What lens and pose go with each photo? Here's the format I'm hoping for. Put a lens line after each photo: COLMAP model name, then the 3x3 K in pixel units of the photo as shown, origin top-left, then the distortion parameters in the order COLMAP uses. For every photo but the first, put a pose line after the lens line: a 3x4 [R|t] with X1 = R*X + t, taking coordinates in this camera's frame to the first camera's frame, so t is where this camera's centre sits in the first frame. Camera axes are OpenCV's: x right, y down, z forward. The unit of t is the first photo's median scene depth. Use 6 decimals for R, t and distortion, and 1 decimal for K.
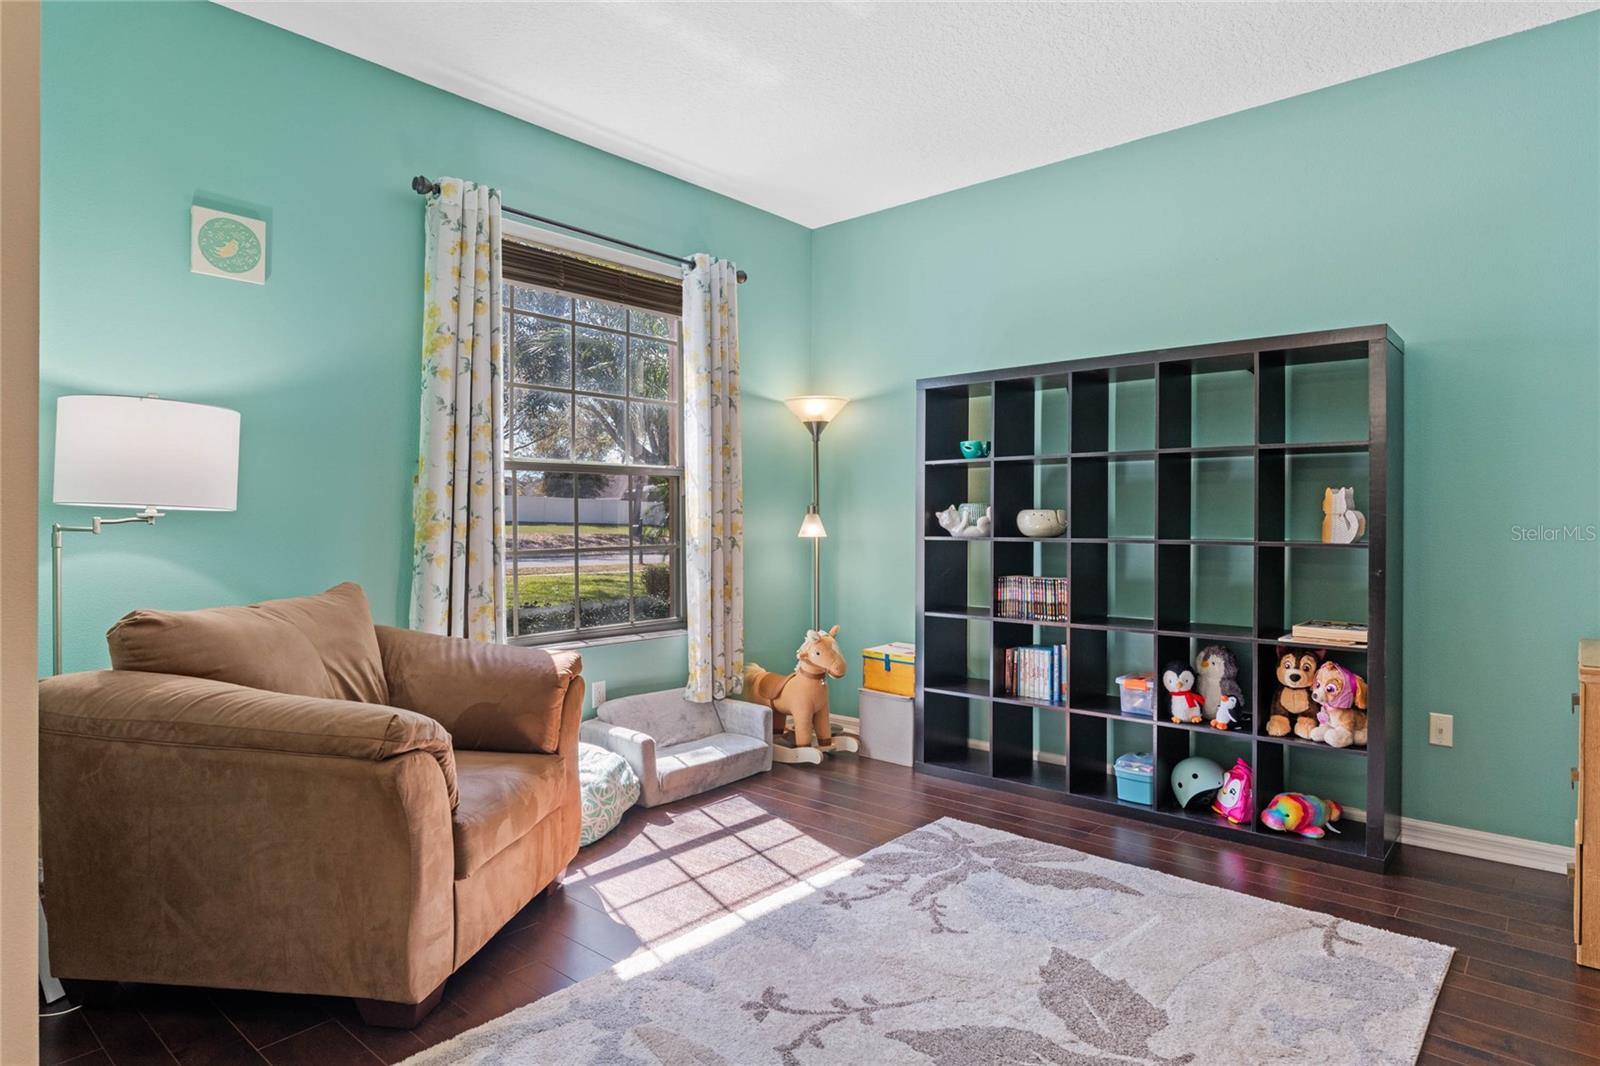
lens RADIAL K [[919.1, 0, 798.7], [0, 919.1, 527.3], [0, 0, 1]] dist [0.002831, 0.000984]
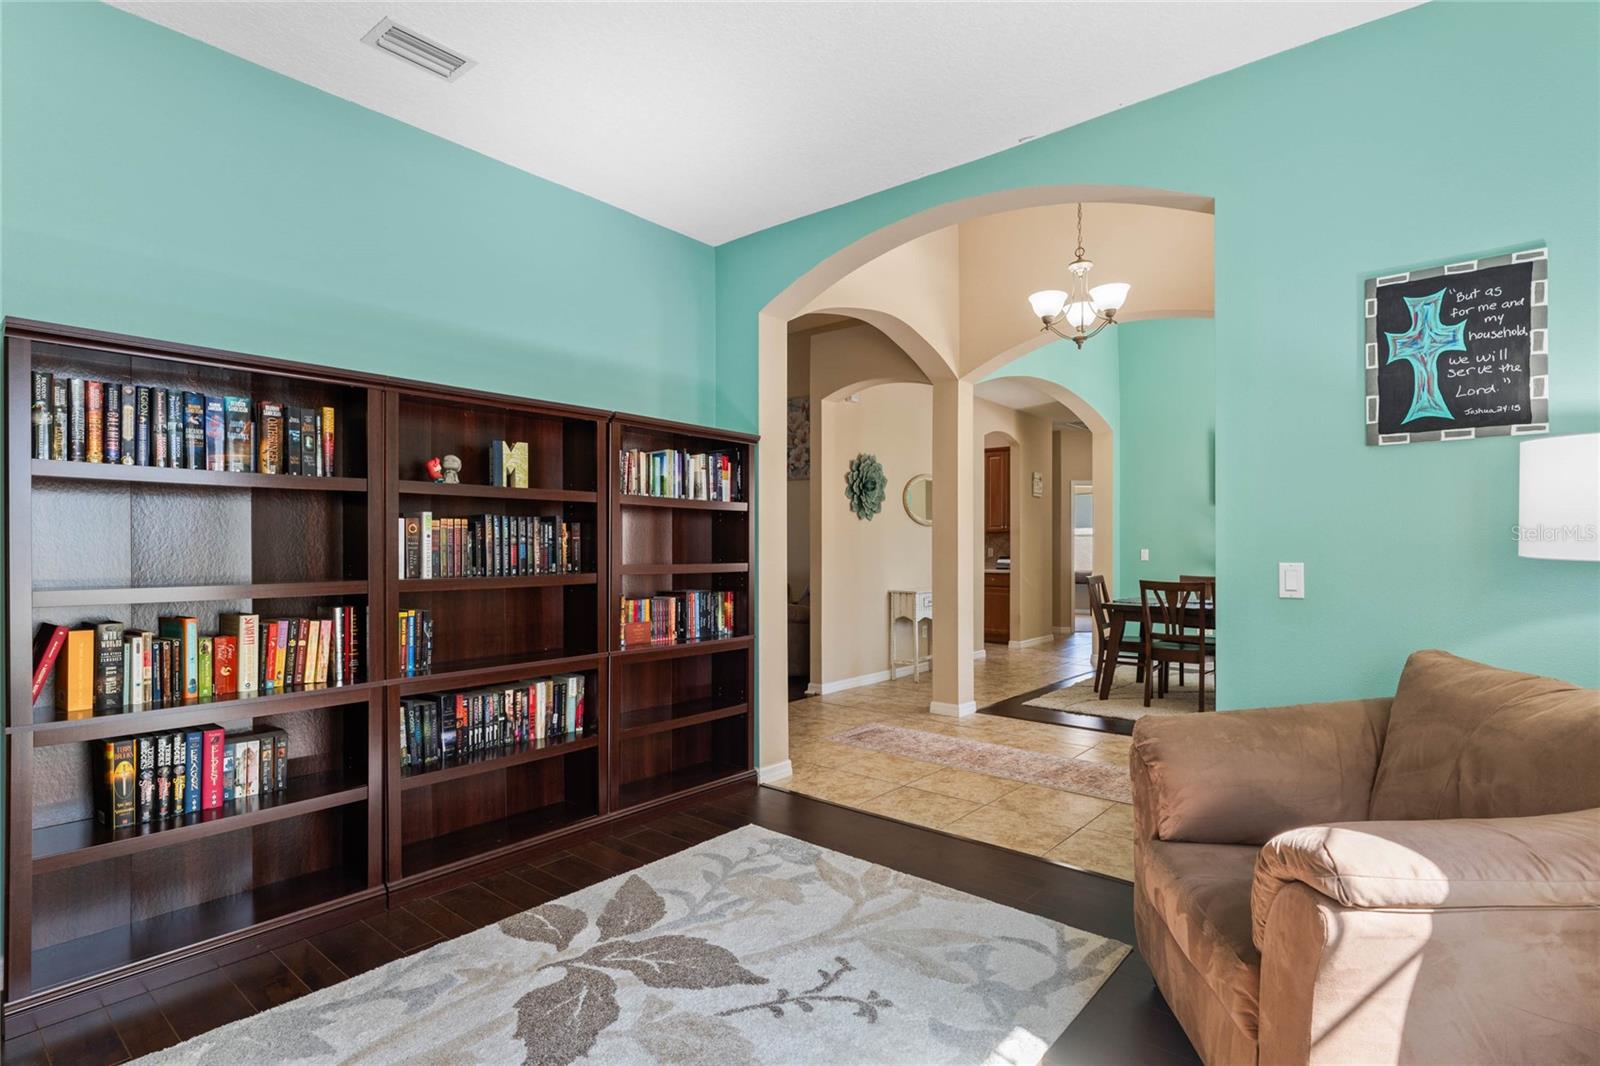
lens RADIAL K [[808.2, 0, 803.6], [0, 808.2, 541.3], [0, 0, 1]] dist [-0.001104, -0.000558]
pose [[-0.999705, -0.001432, -0.024245, 0.037169], [-0.001509, 0.999994, 0.003166, -0.021360], [0.024240, 0.003202, -0.999701, 1.039898]]
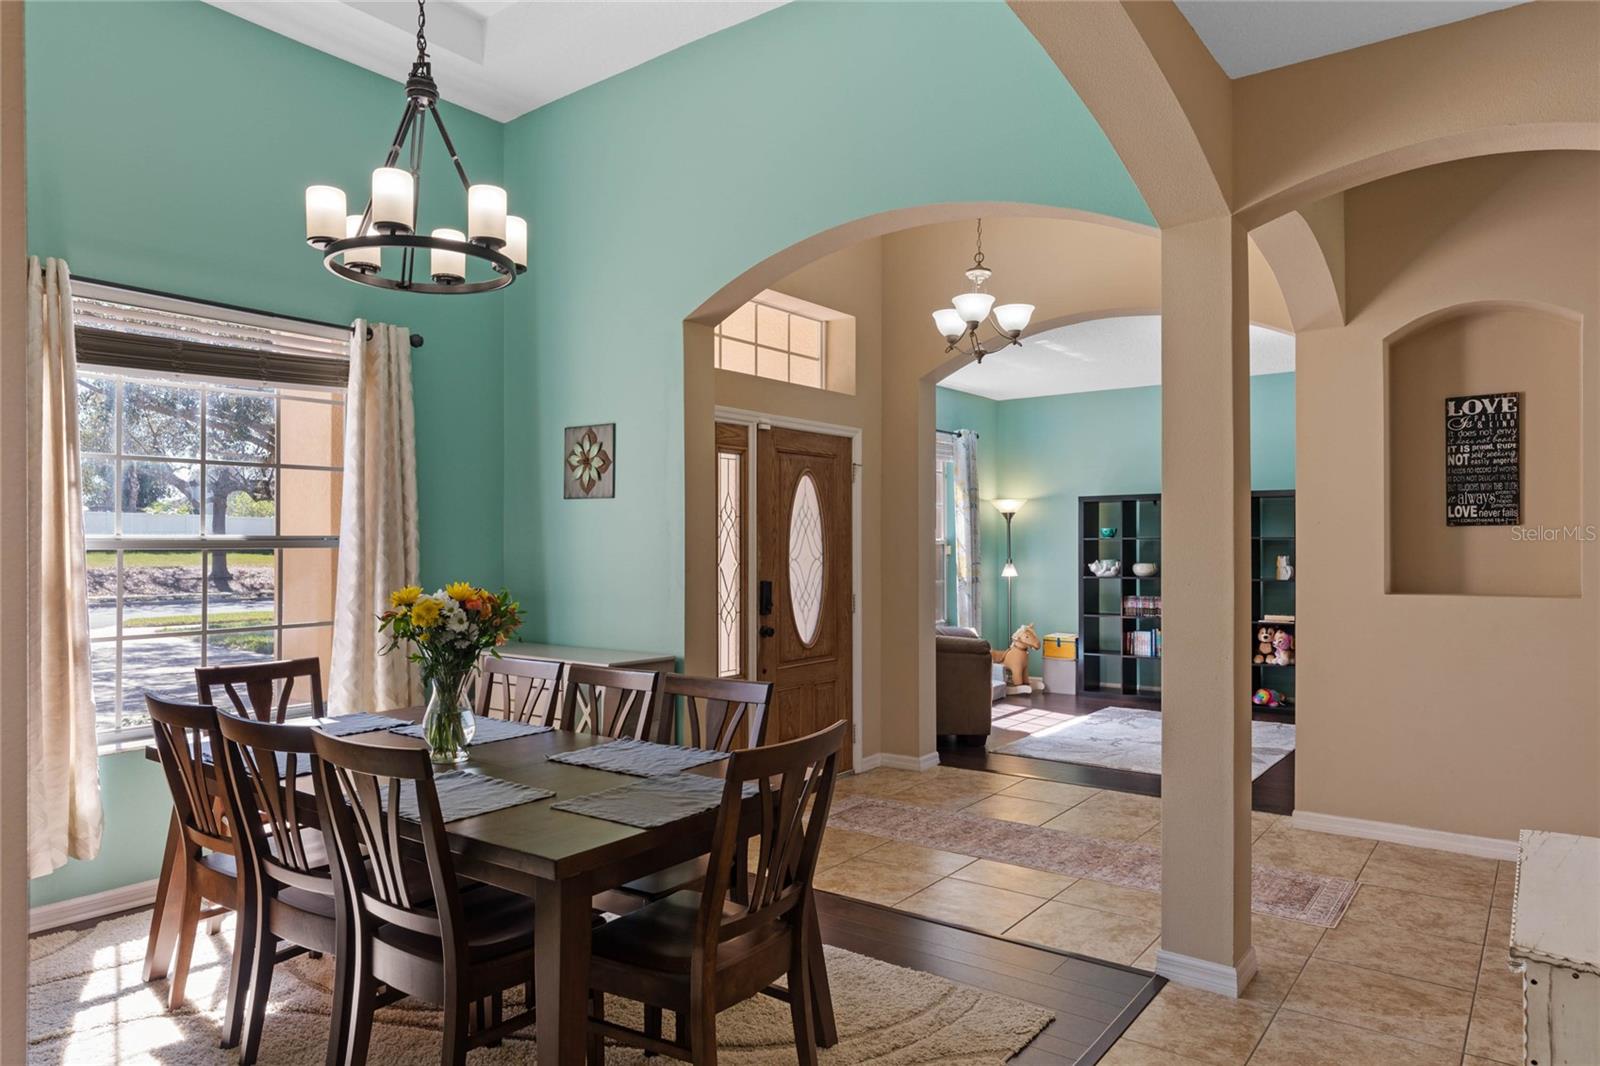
lens RADIAL K [[1010.7, 0, 796.7], [0, 1010.7, 537.6], [0, 0, 1]] dist [-0.002939, 0.004184]
pose [[0.997756, -0.003097, 0.066880, -0.632735], [0.004080, 0.999885, -0.014572, -0.045158], [-0.066827, 0.014813, 0.997655, -1.146003]]
